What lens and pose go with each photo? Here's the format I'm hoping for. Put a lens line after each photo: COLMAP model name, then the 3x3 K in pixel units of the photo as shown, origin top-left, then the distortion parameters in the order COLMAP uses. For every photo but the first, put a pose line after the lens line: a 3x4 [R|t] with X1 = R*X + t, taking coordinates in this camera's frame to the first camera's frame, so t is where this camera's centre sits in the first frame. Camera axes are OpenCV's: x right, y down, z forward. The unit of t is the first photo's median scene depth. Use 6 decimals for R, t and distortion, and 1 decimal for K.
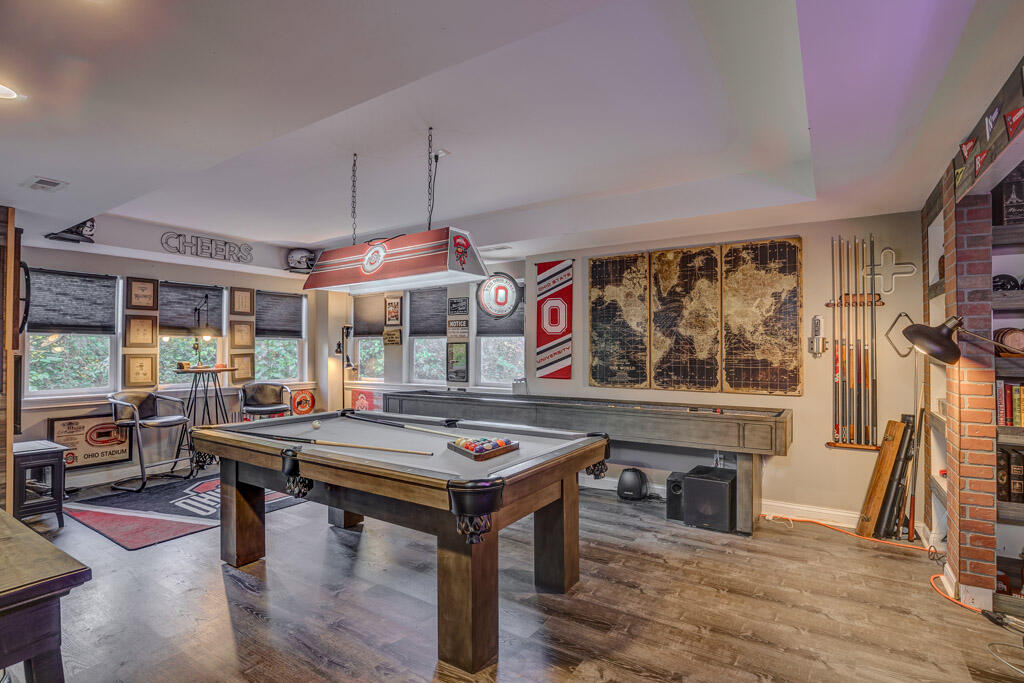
lens RADIAL K [[478.1, 0, 514.7], [0, 478.1, 343.7], [0, 0, 1]] dist [-0.025425, -0.000522]
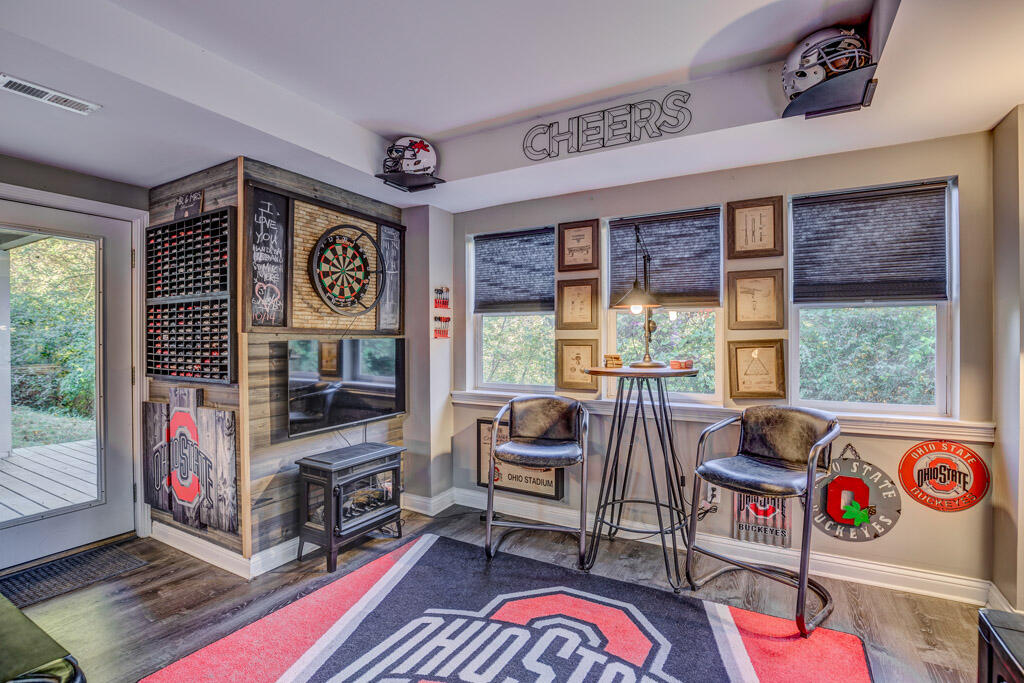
lens RADIAL K [[478.1, 0, 515.0], [0, 478.1, 340.6], [0, 0, 1]] dist [-0.025425, -0.000522]
pose [[0.060641, 0.006702, -0.998137, -0.124877], [0.015084, 0.999857, 0.007630, 0.014884], [0.998046, -0.015519, 0.060532, 0.751773]]
